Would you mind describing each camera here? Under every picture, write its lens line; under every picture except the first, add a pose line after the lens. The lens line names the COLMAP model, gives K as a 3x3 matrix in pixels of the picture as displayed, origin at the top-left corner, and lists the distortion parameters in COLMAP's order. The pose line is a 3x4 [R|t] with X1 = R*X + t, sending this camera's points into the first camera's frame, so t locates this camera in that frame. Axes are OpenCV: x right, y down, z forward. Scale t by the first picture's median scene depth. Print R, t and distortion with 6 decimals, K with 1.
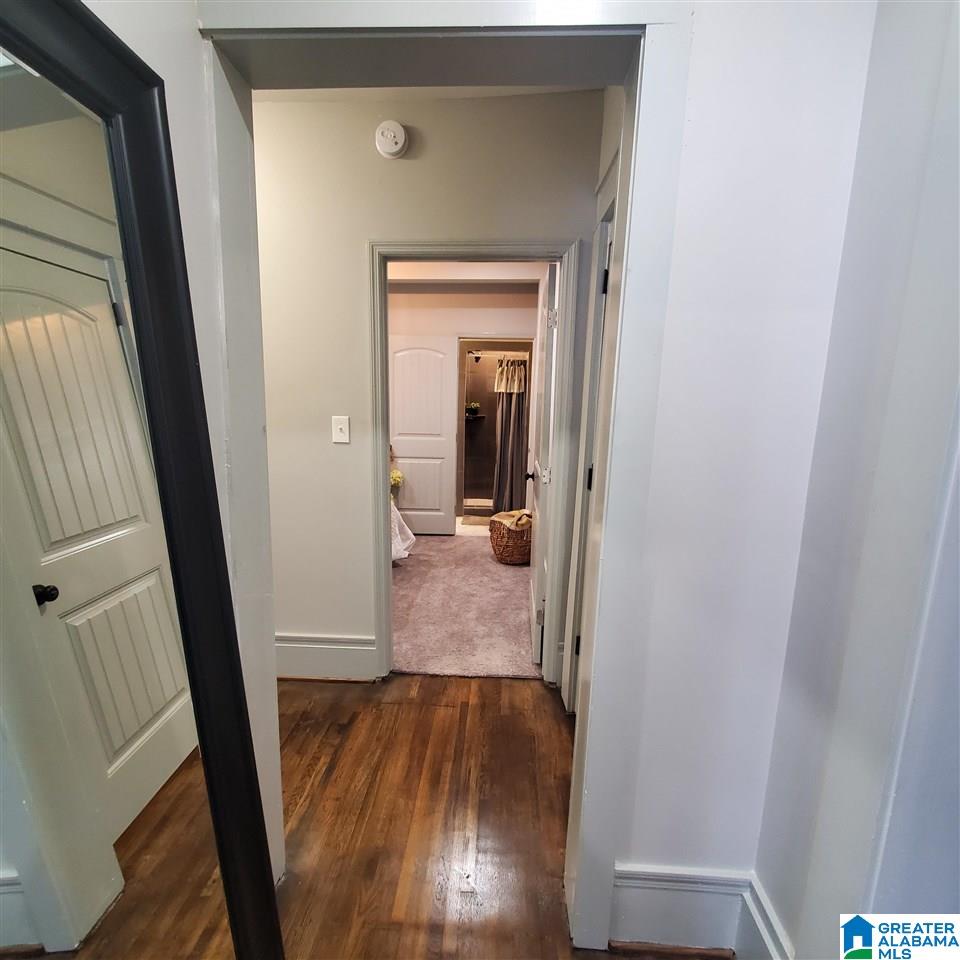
lens RADIAL K [[510.7, 0, 472.5], [0, 510.7, 490.1], [0, 0, 1]] dist [0.001807, 0.000829]
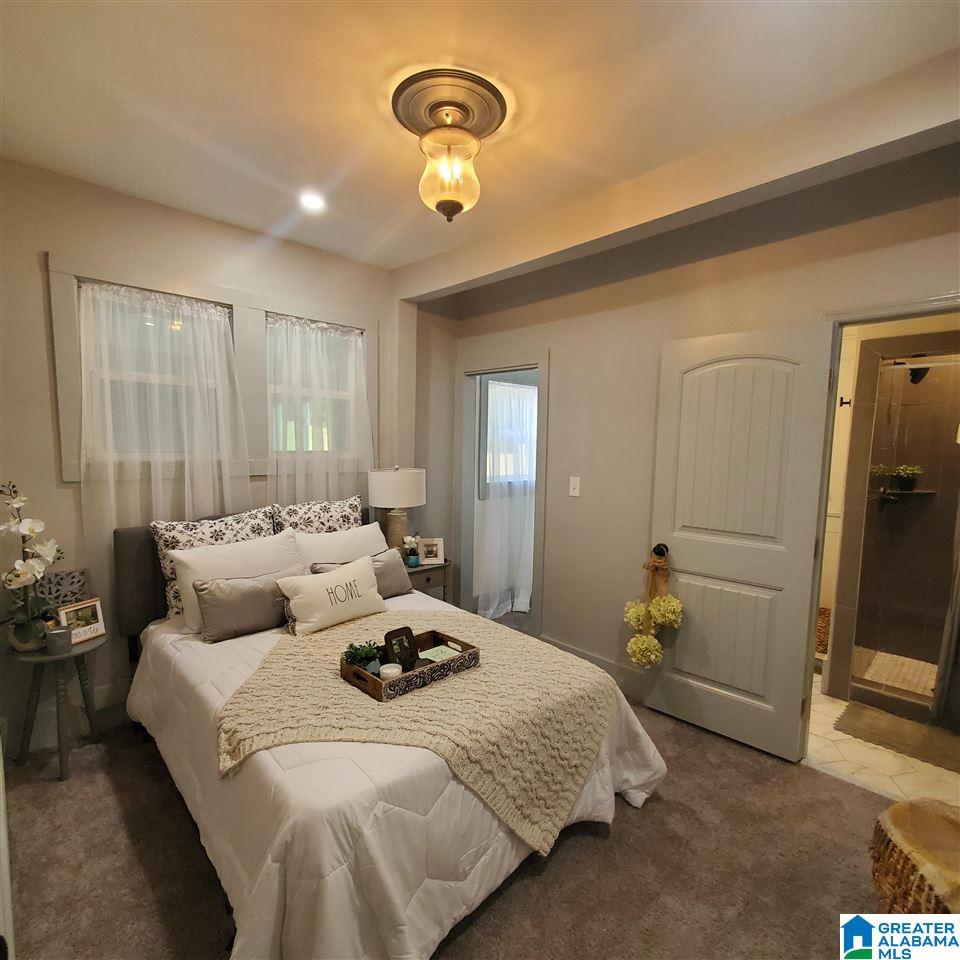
lens RADIAL K [[510.7, 0, 472.5], [0, 510.7, 490.1], [0, 0, 1]] dist [0.001807, 0.000829]
pose [[0.721560, 0.057986, -0.689919, 0.055006], [-0.121297, 0.991662, -0.043514, -0.098503], [0.681643, 0.115083, 0.722578, 0.479594]]
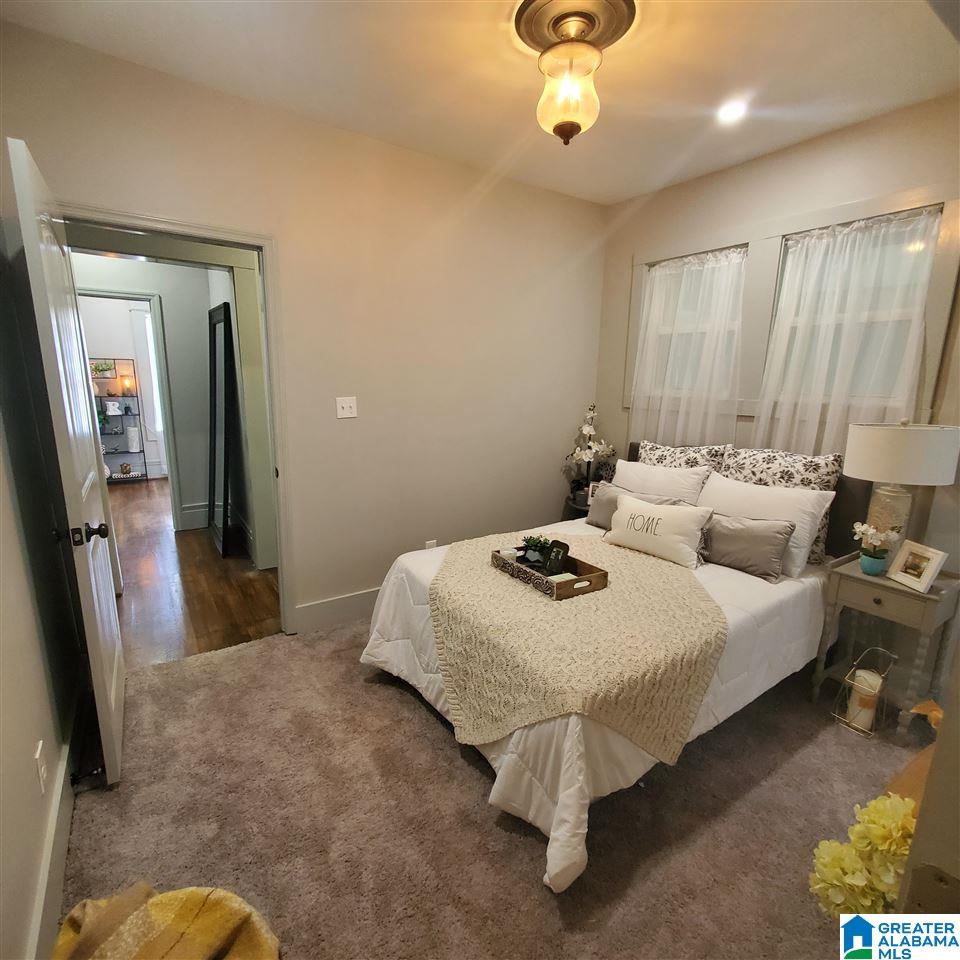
lens RADIAL K [[510.7, 0, 472.5], [0, 510.7, 490.1], [0, 0, 1]] dist [0.001807, 0.000829]
pose [[-0.798130, 0.098799, -0.594330, 0.069595], [-0.135213, 0.931926, 0.336498, -0.174282], [0.587117, 0.348930, -0.730439, 0.937540]]
